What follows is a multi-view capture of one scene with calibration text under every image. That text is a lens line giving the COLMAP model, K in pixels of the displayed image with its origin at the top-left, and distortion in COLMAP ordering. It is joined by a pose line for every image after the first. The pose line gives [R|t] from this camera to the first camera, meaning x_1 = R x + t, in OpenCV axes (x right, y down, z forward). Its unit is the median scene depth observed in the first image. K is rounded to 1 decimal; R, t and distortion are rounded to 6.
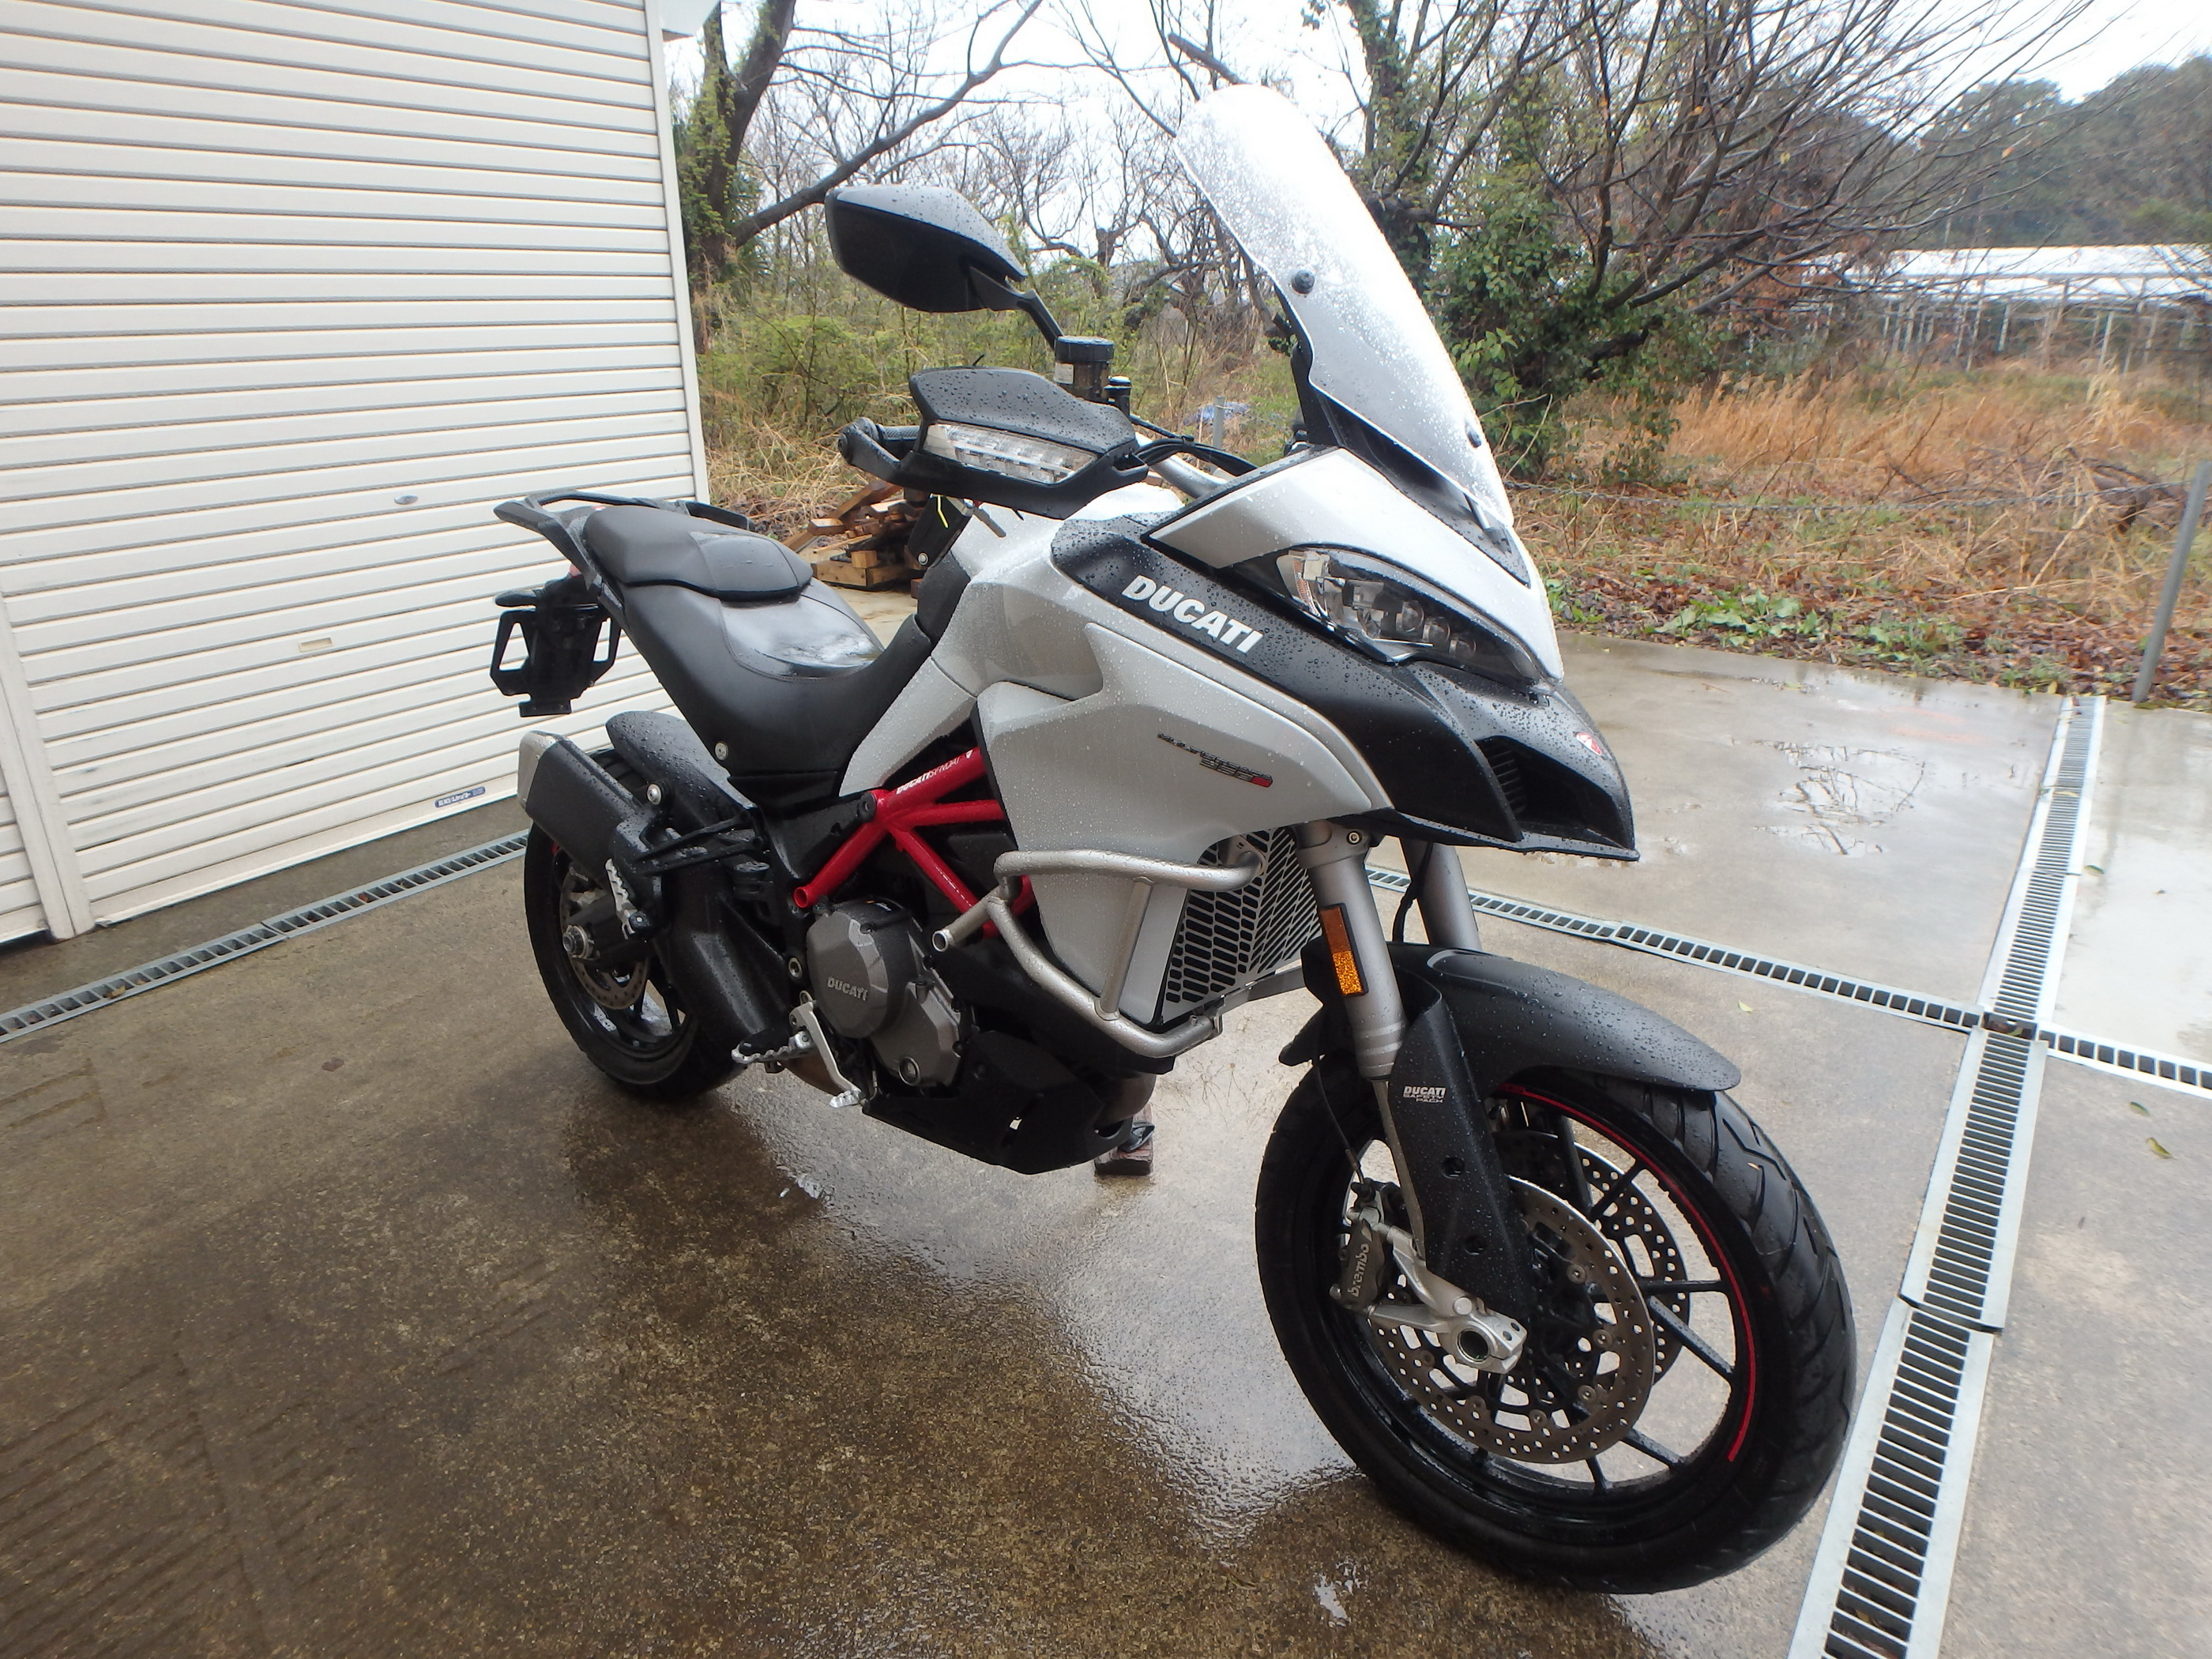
lens RADIAL K [[1384.6, 0, 1097.5], [0, 1384.6, 859.0], [0, 0, 1]] dist [-0.076102, 0.026384]
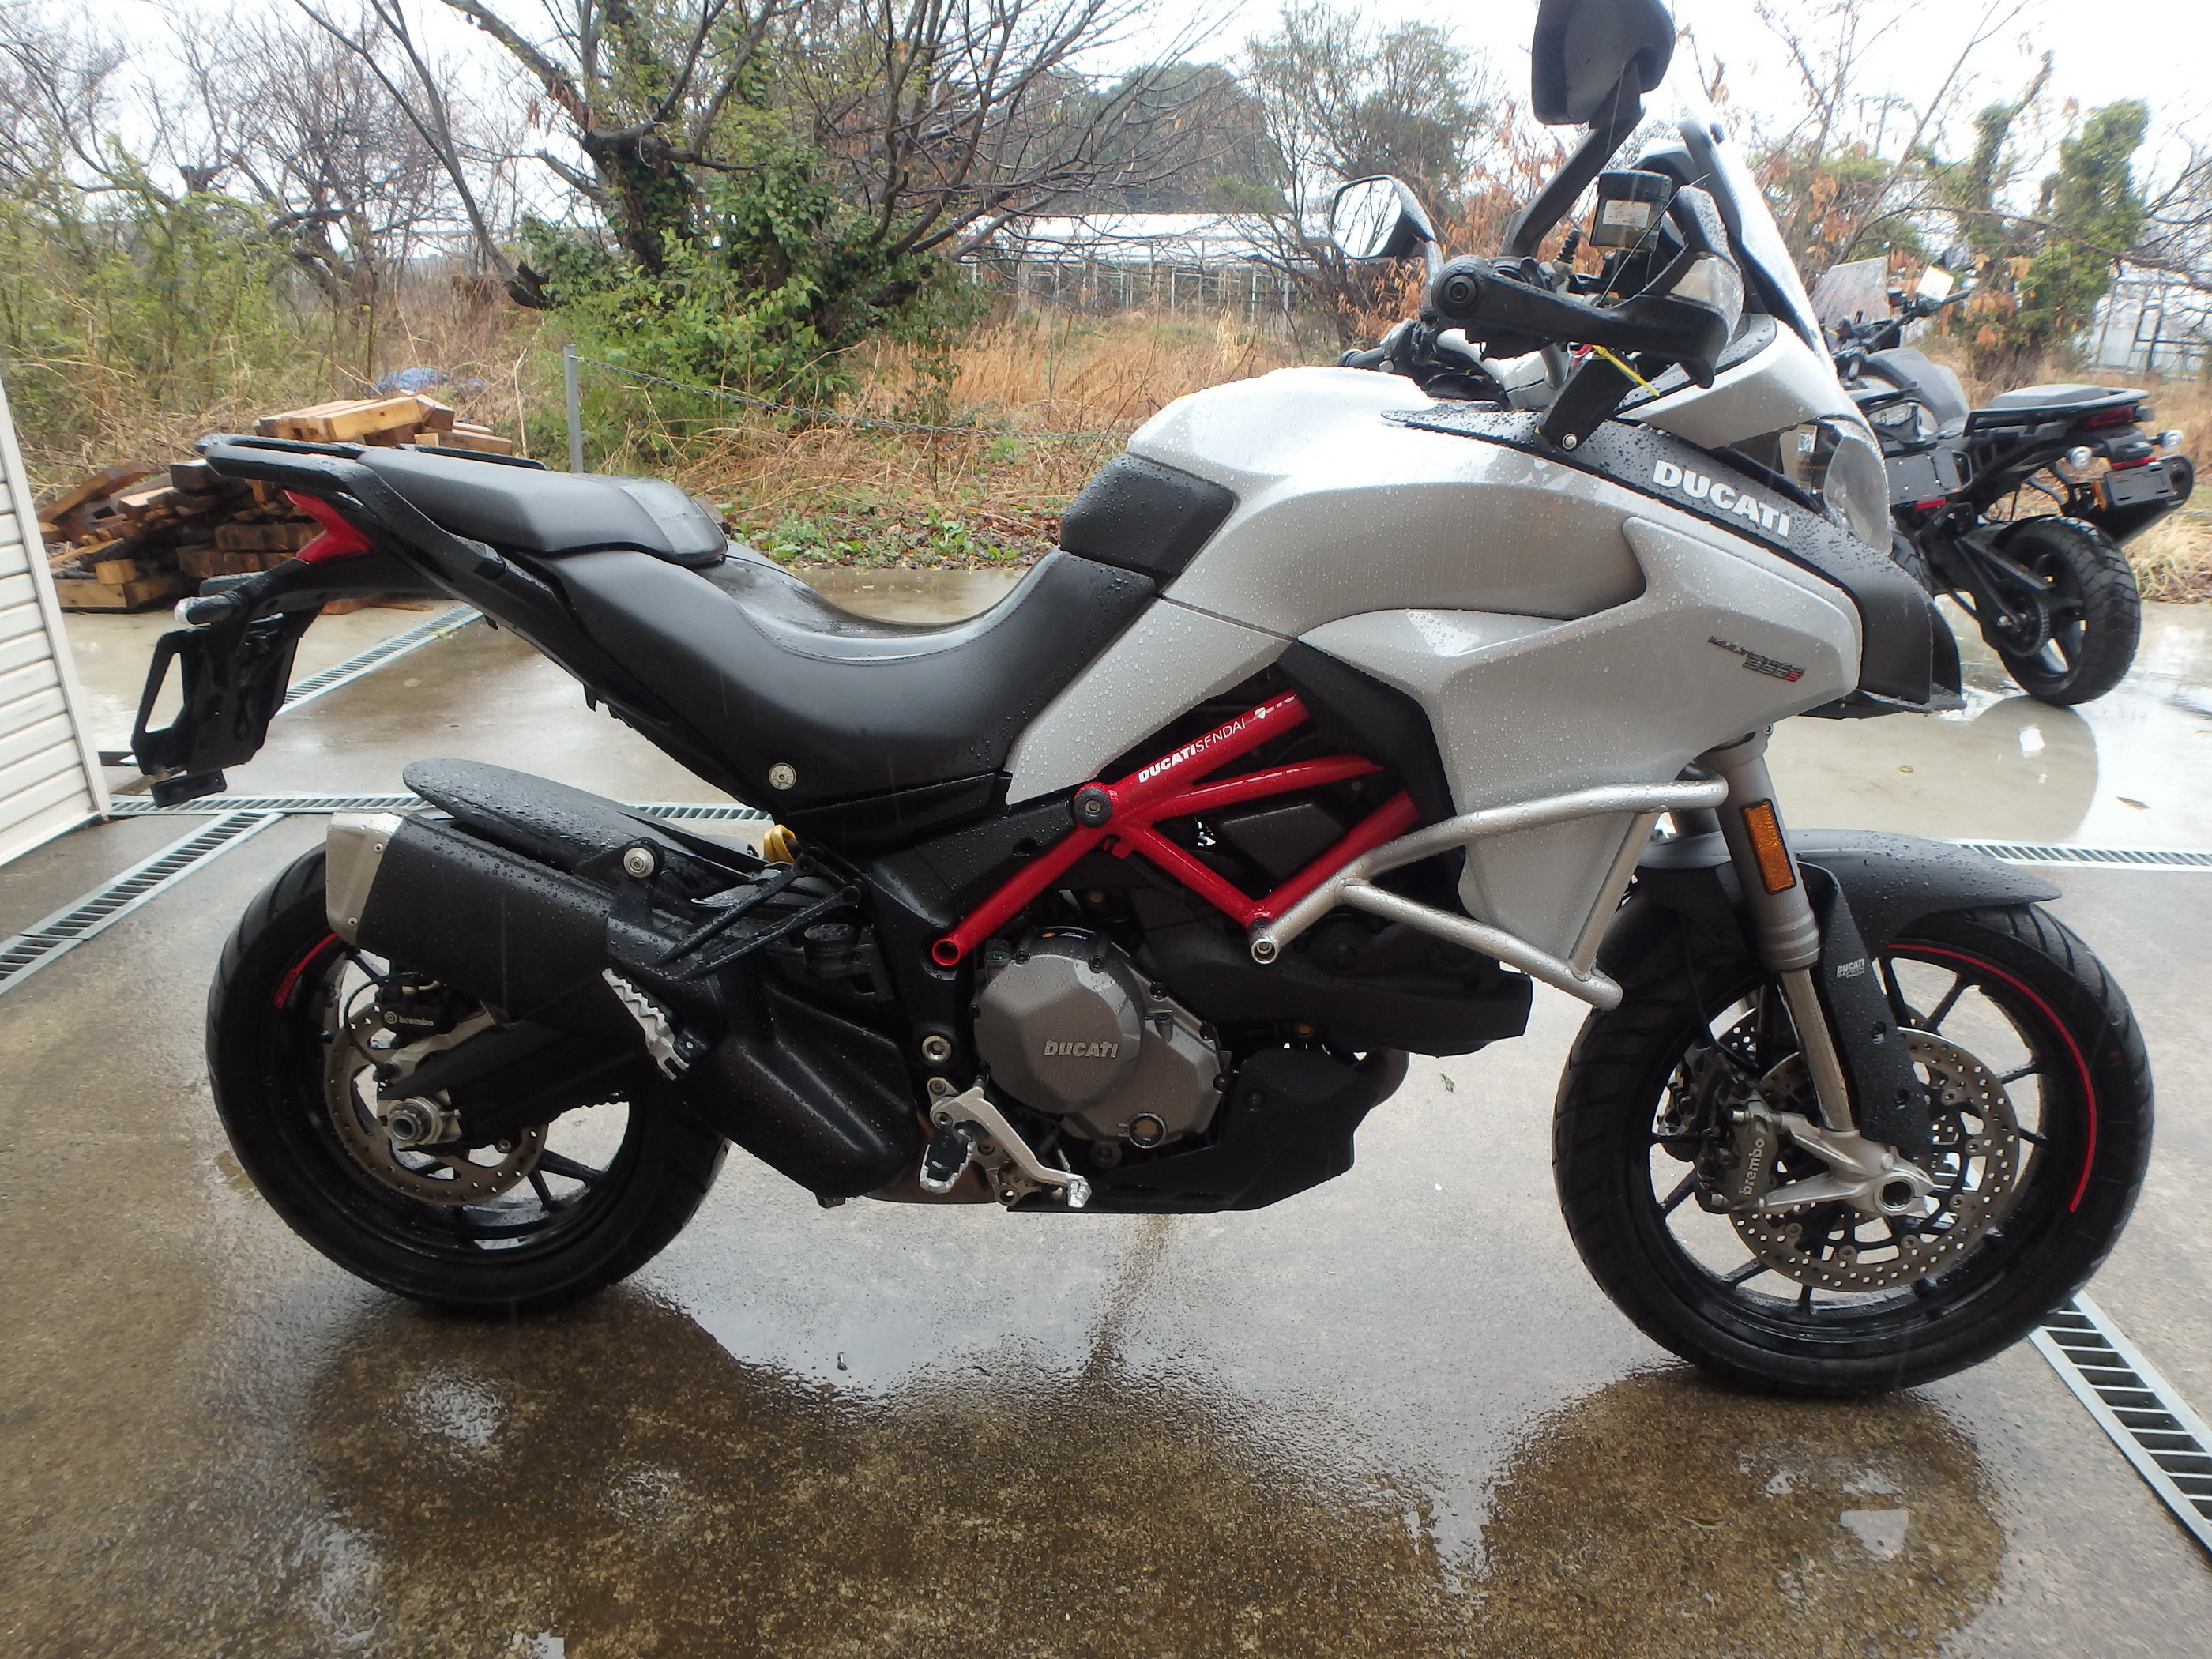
lens RADIAL K [[1384.6, 0, 1097.5], [0, 1384.6, 859.0], [0, 0, 1]] dist [-0.076102, 0.026384]
pose [[0.821379, -0.197477, 0.535107, -0.173090], [0.186090, 0.979599, 0.075867, -0.020411], [-0.539172, 0.037262, 0.841371, 0.108607]]
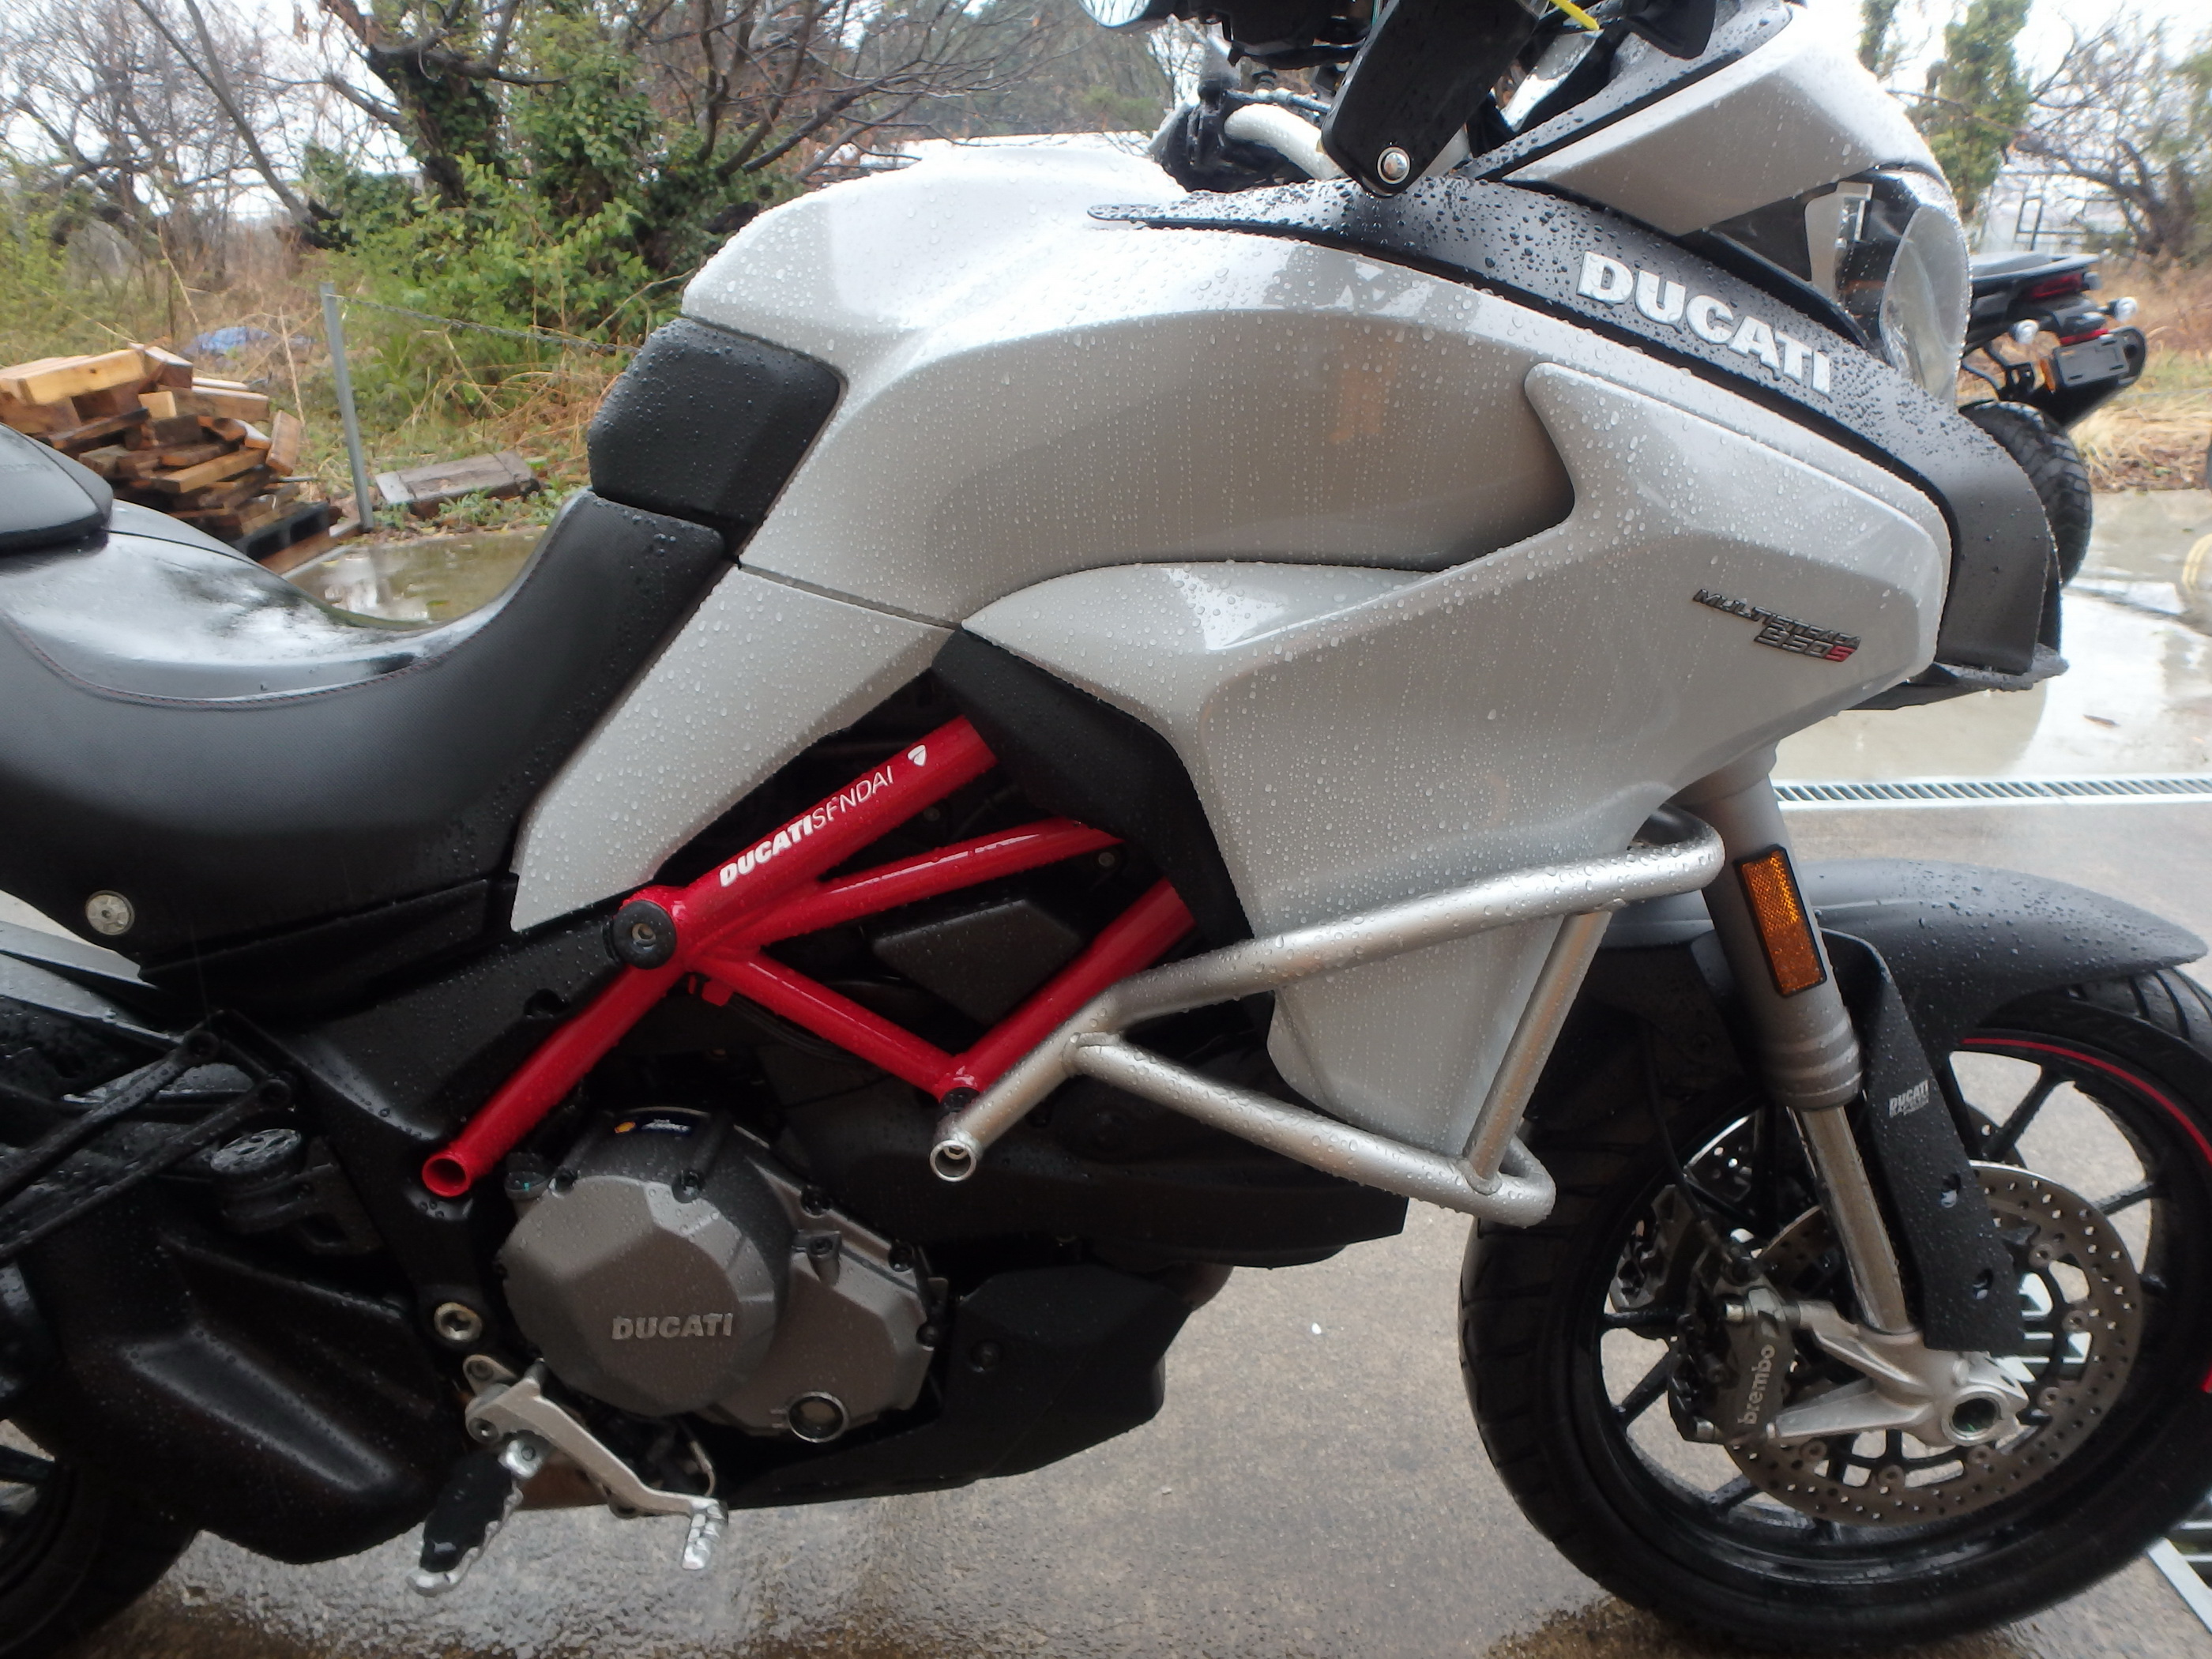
lens RADIAL K [[1368.9, 0, 1109.2], [0, 1368.9, 865.2], [0, 0, 1]] dist [-0.073414, 0.021600]
pose [[0.774650, -0.273660, 0.570112, -0.087713], [0.238349, 0.961381, 0.137612, -0.025175], [-0.585753, 0.029284, 0.809960, 0.168912]]
